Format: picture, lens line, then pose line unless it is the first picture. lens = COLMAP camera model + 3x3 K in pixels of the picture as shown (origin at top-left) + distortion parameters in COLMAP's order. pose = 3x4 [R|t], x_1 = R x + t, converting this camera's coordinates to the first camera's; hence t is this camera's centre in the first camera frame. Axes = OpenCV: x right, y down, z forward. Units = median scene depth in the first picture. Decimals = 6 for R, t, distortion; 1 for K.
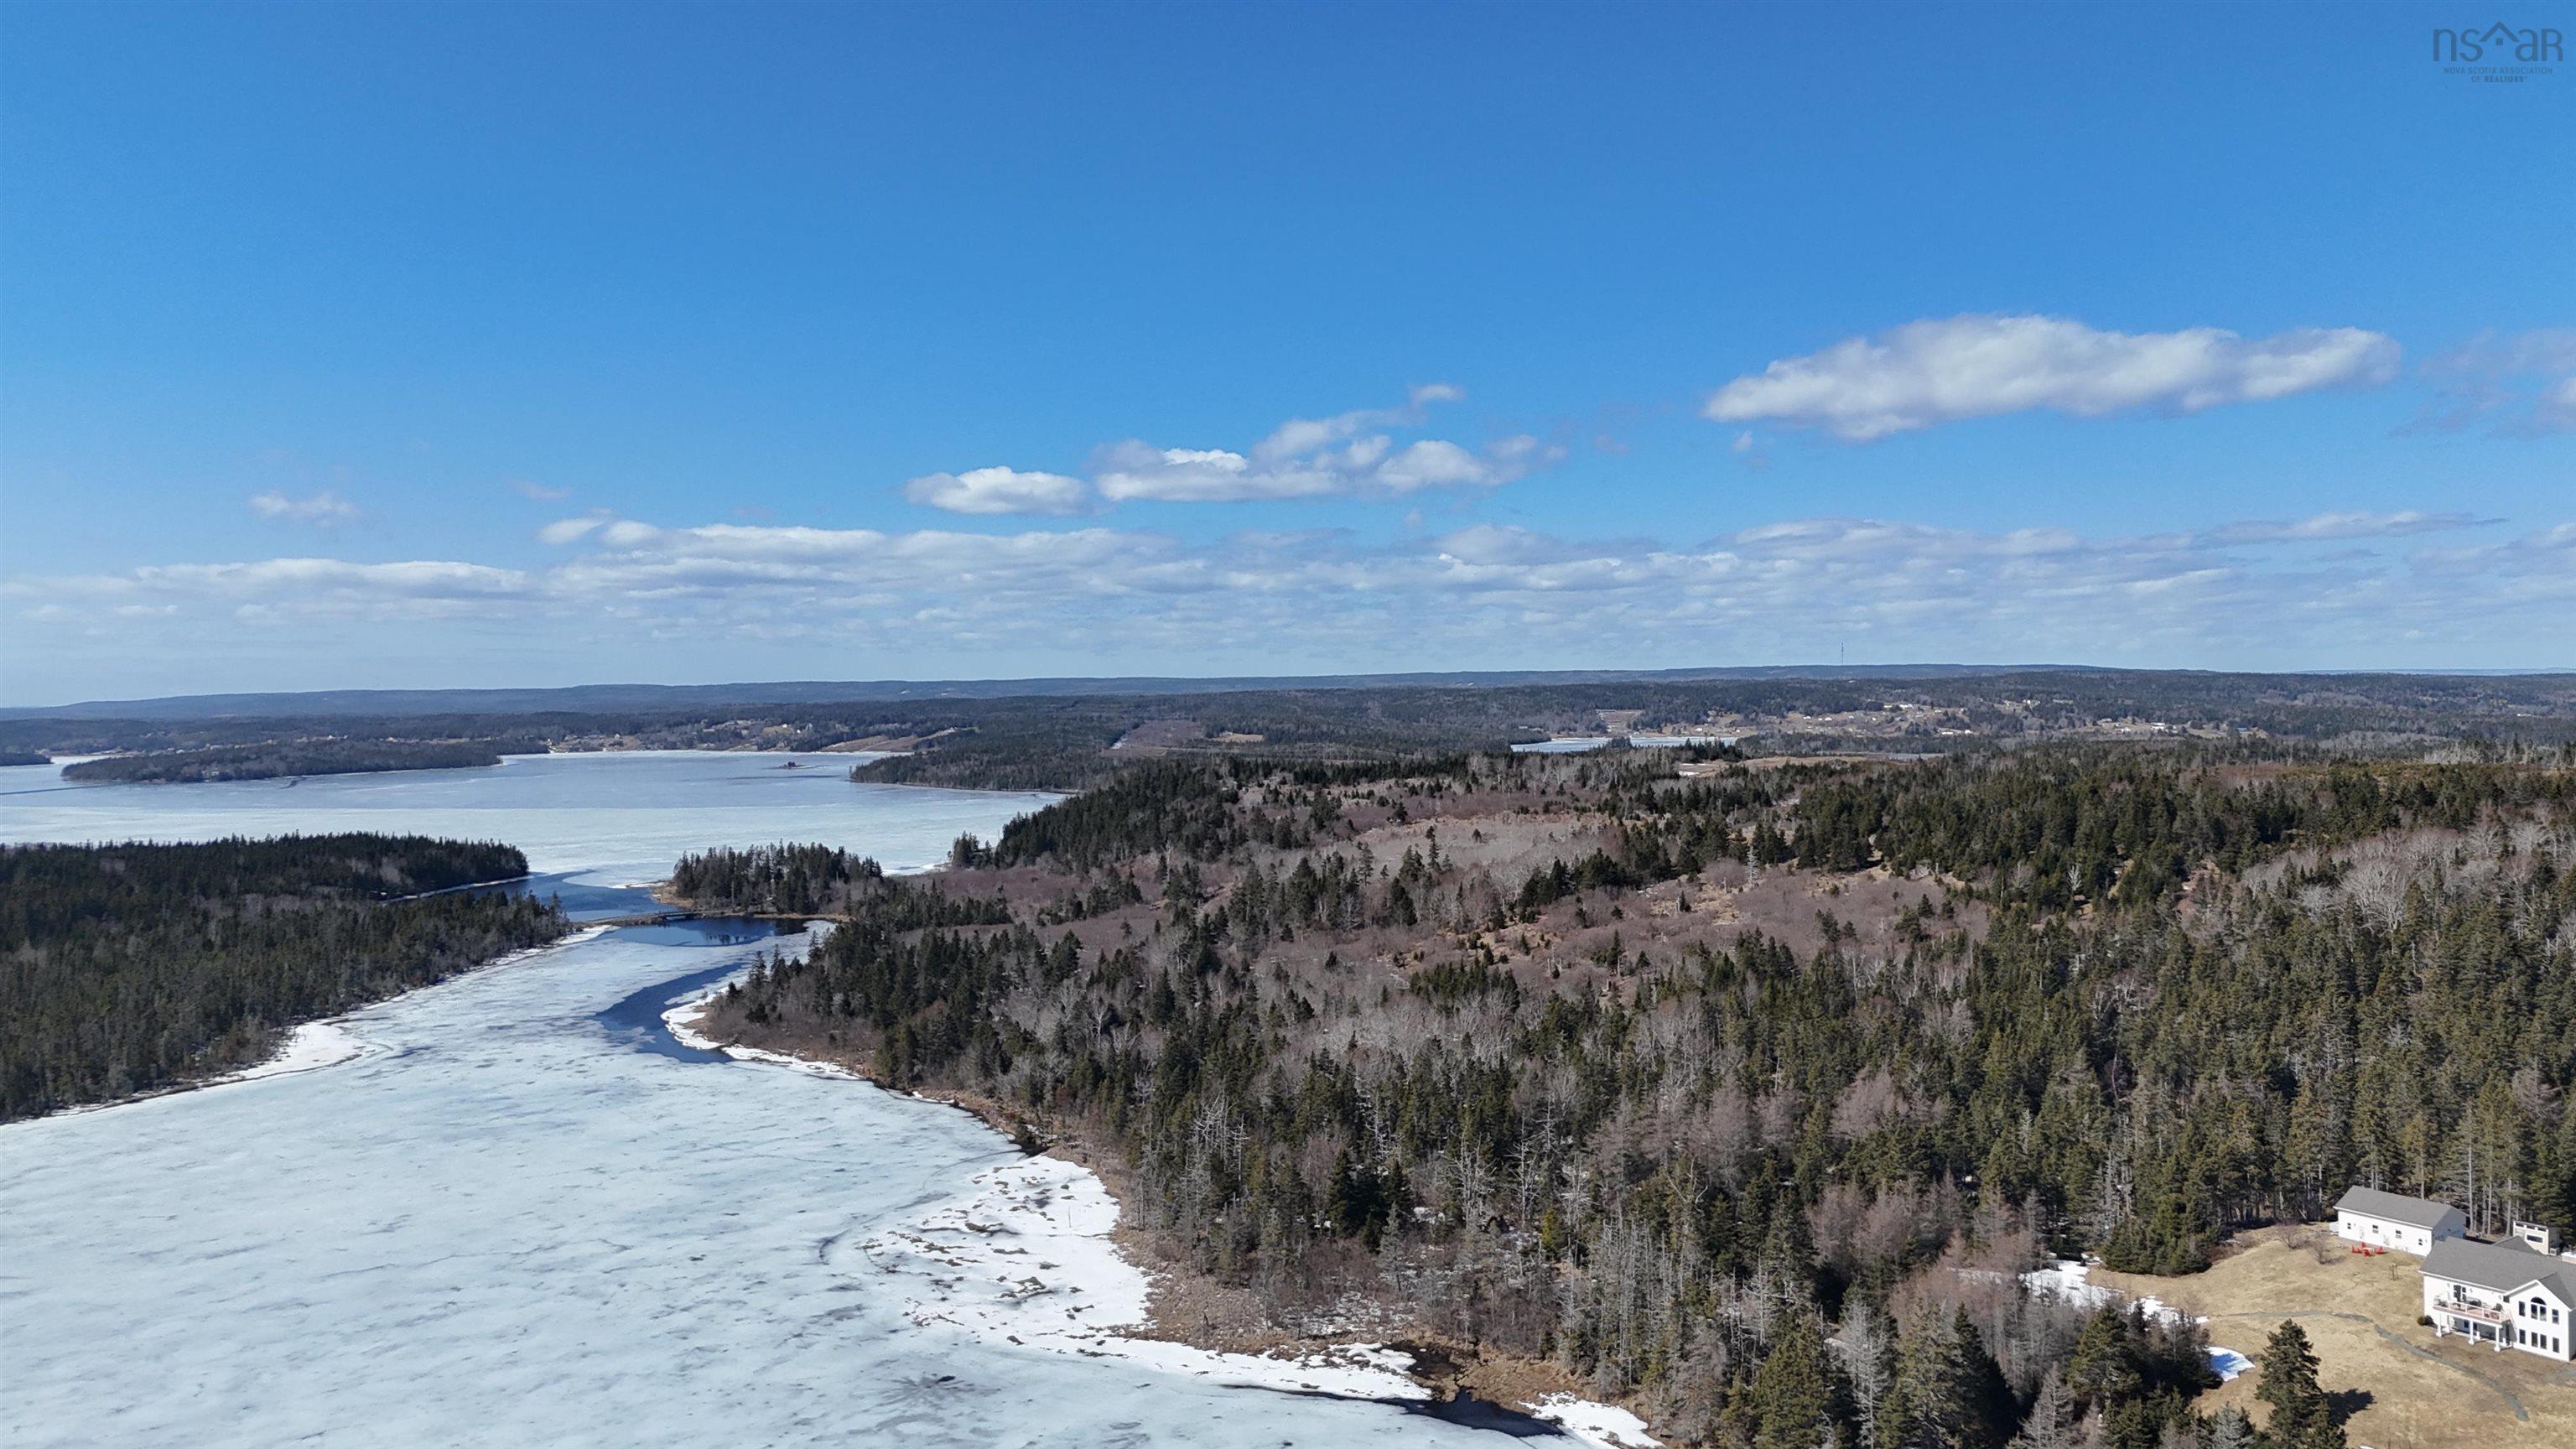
lens RADIAL K [[1870.3, 0, 1286.9], [0, 1870.3, 708.1], [0, 0, 1]] dist [0.068390, -0.057664]
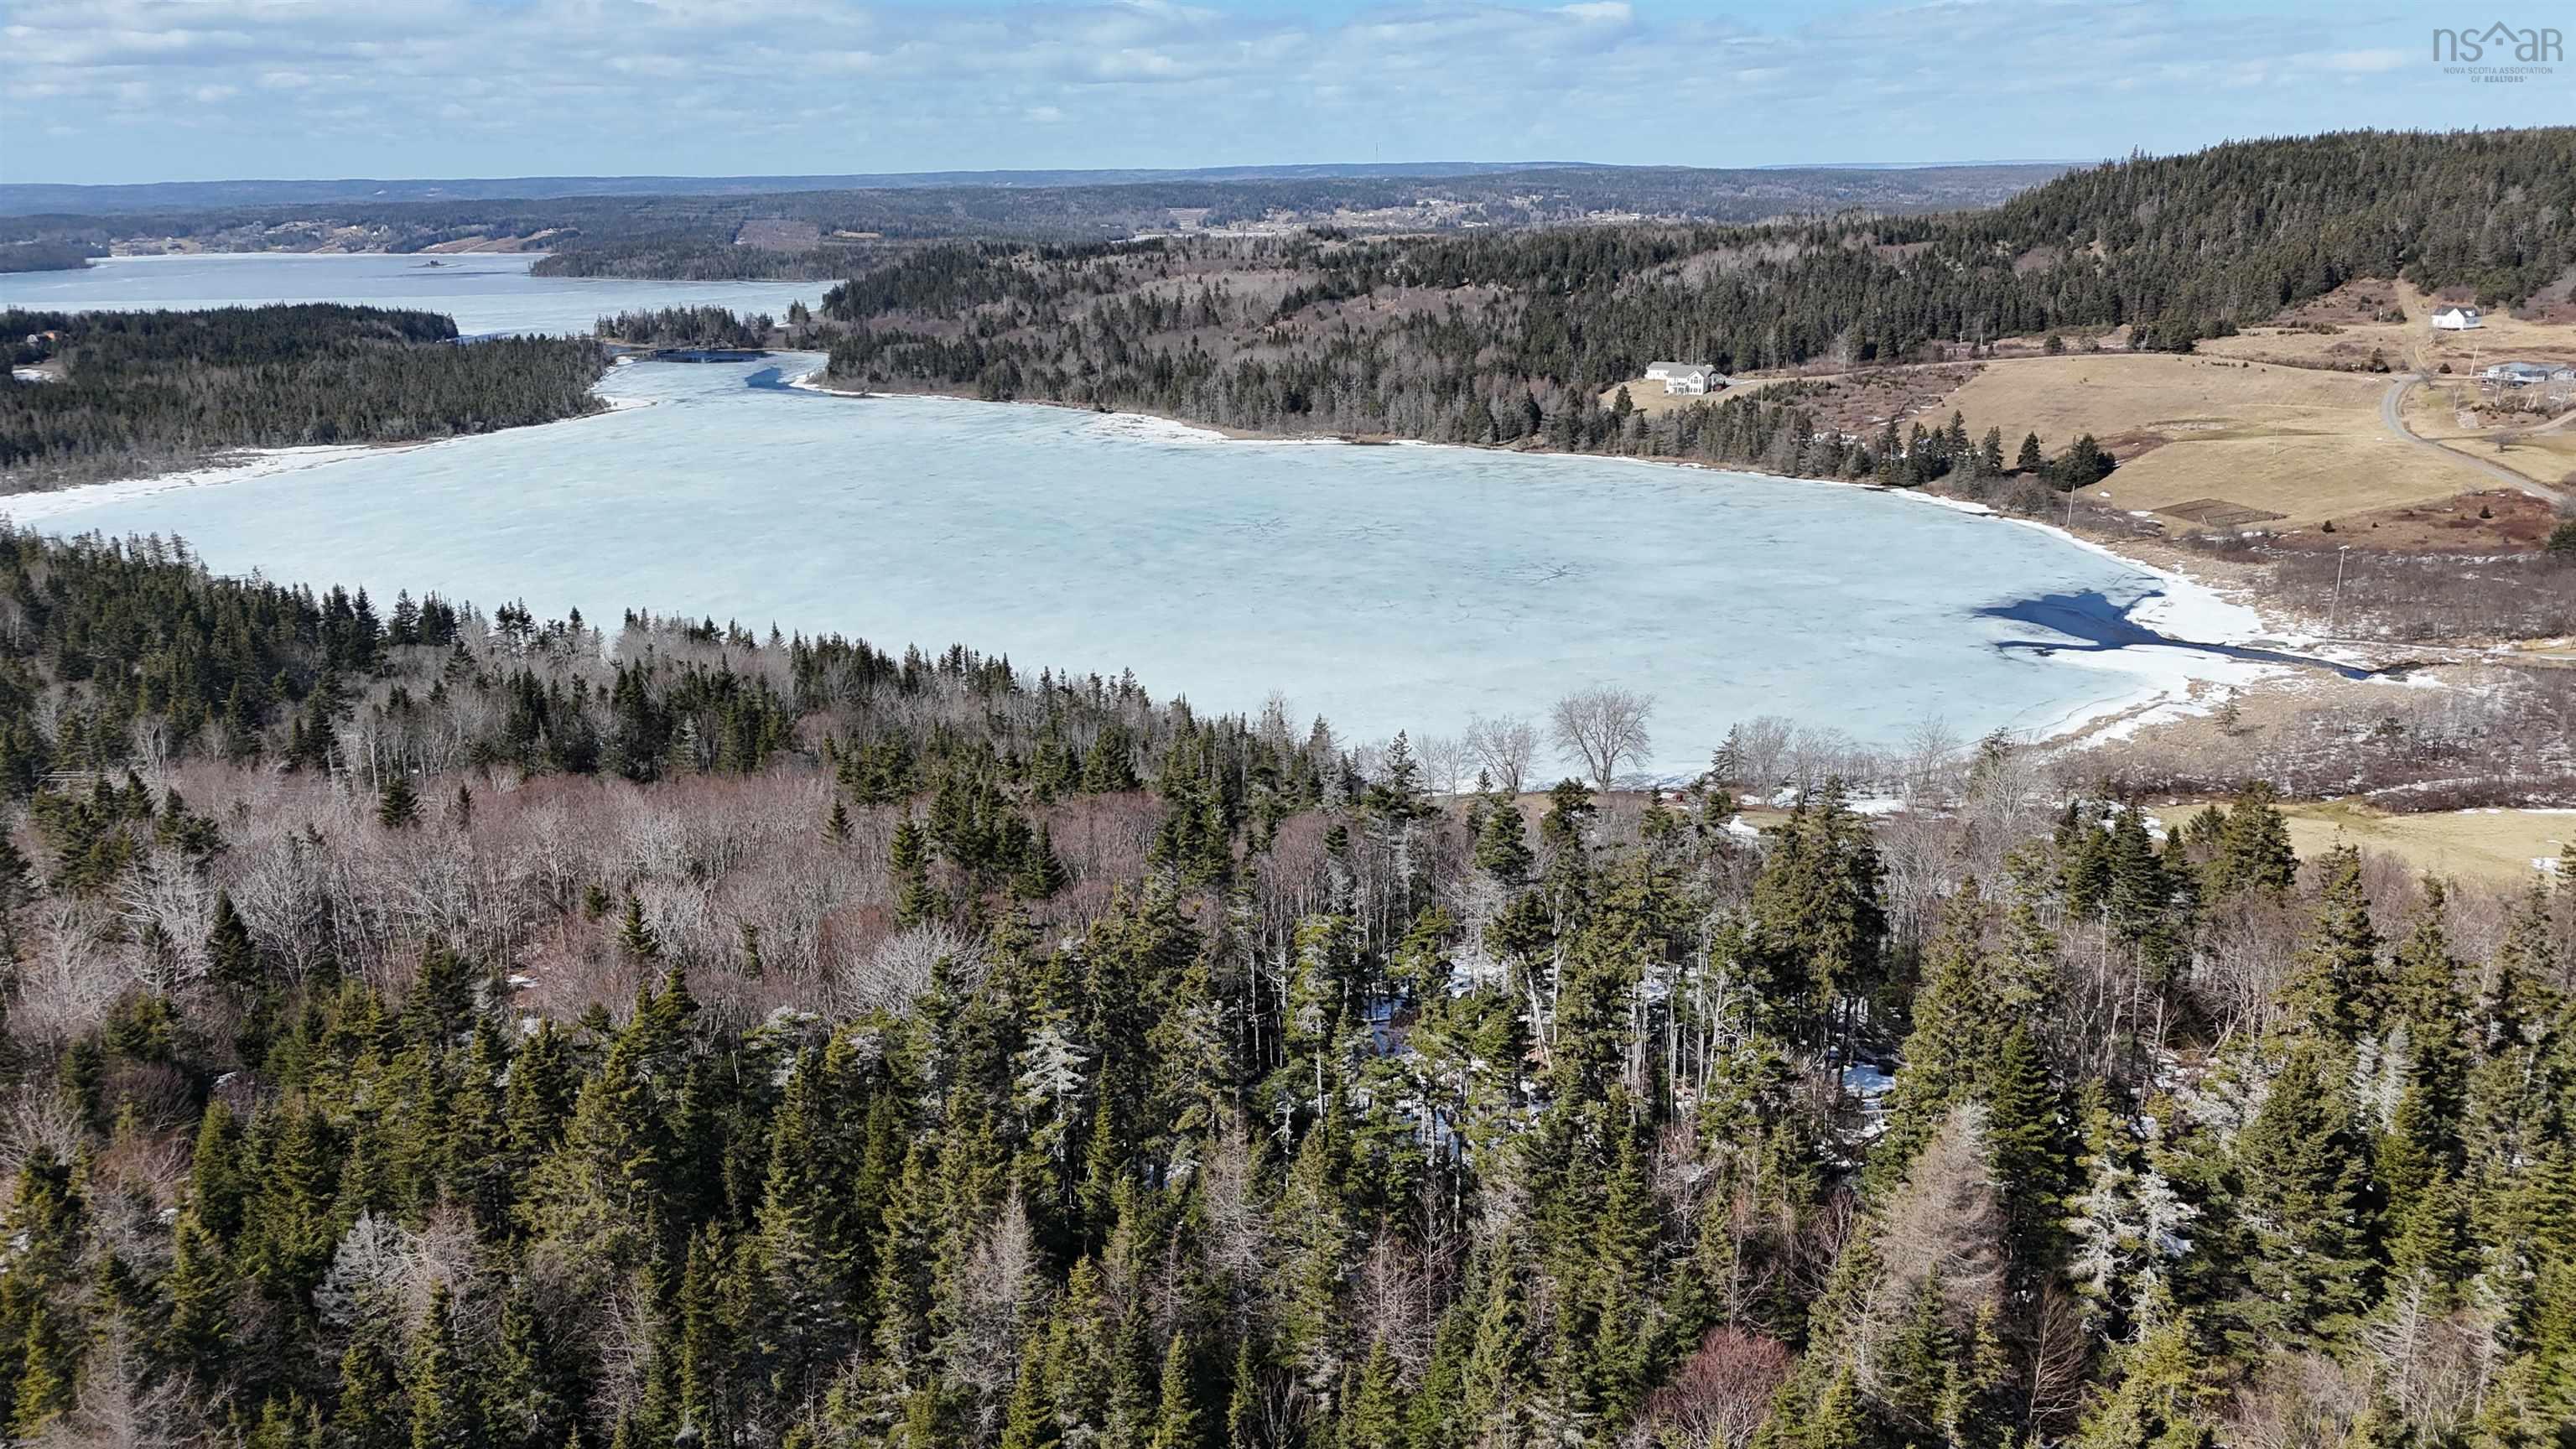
lens RADIAL K [[1870.3, 0, 1303.1], [0, 1870.3, 745.6], [0, 0, 1]] dist [0.068390, -0.057664]
pose [[0.966608, -0.080003, 0.243450, -0.173126], [0.010433, 0.961516, 0.274550, 0.006493], [-0.256046, -0.262842, 0.930244, -0.417780]]
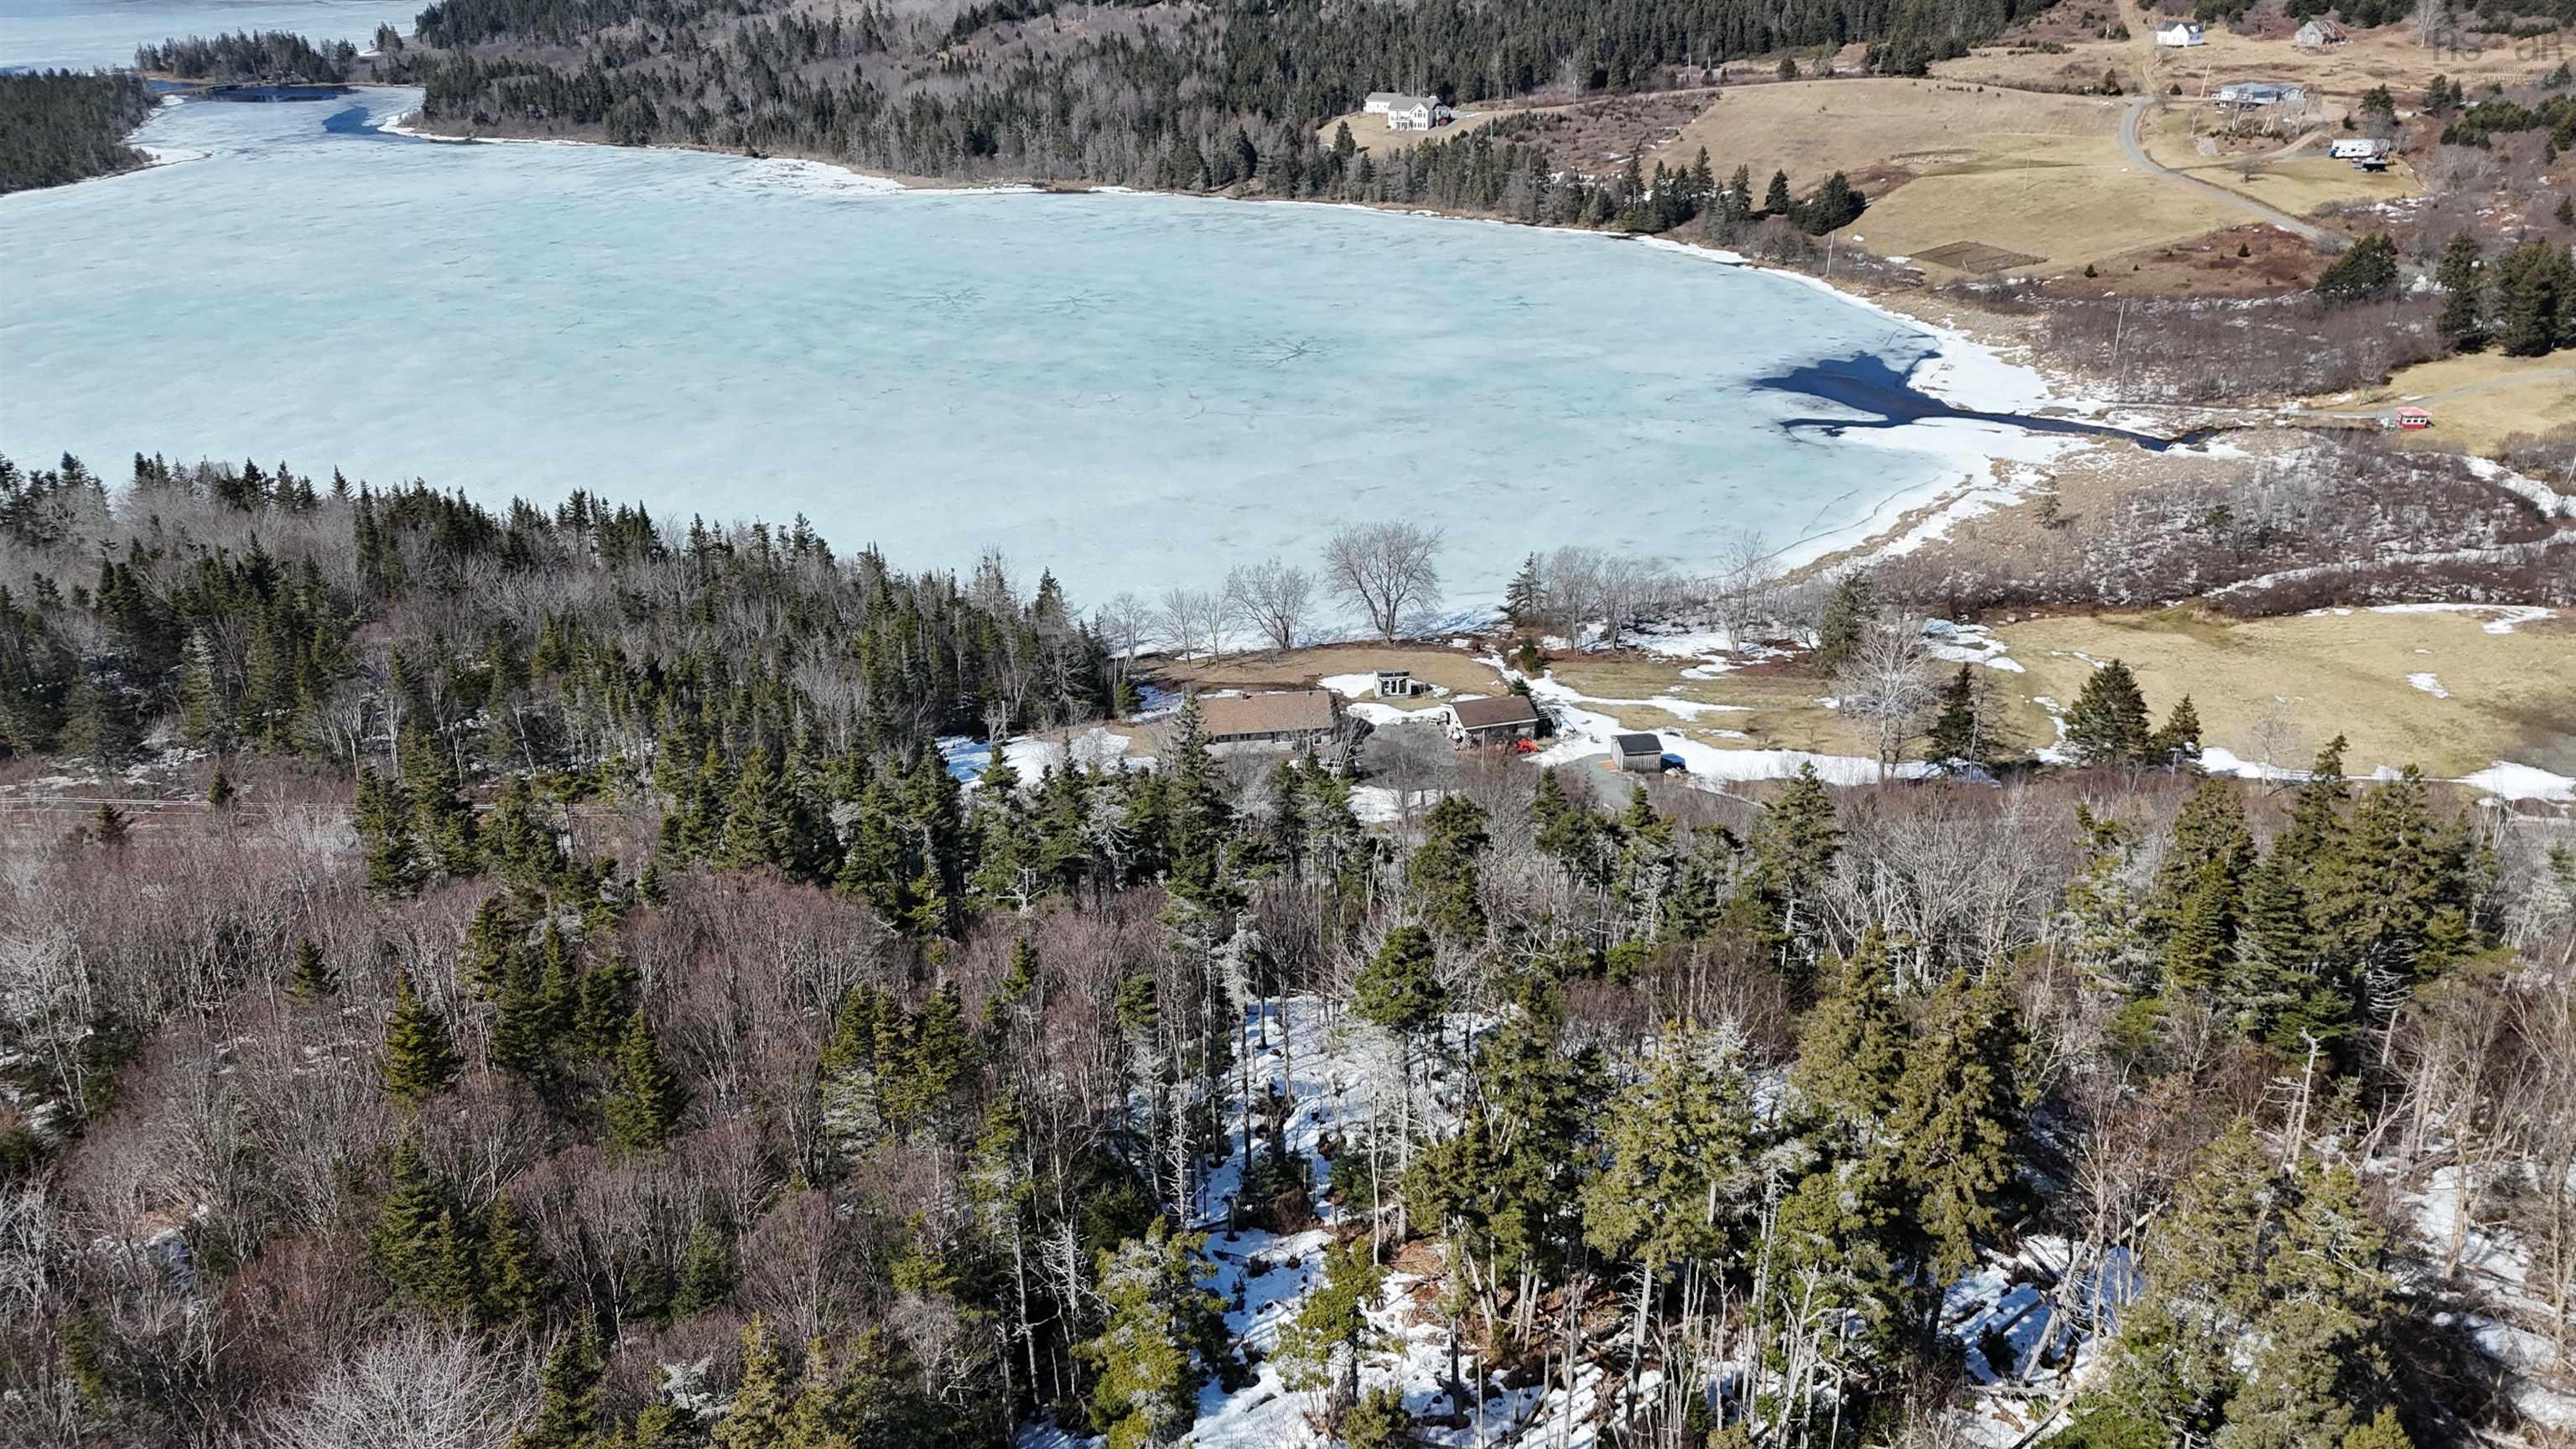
lens RADIAL K [[1870.3, 0, 1291.0], [0, 1870.3, 724.6], [0, 0, 1]] dist [0.068390, -0.057664]
pose [[0.915068, -0.169657, 0.365879, -0.162111], [0.011851, 0.918133, 0.396096, 0.005578], [-0.403126, -0.358119, 0.842164, -0.369271]]
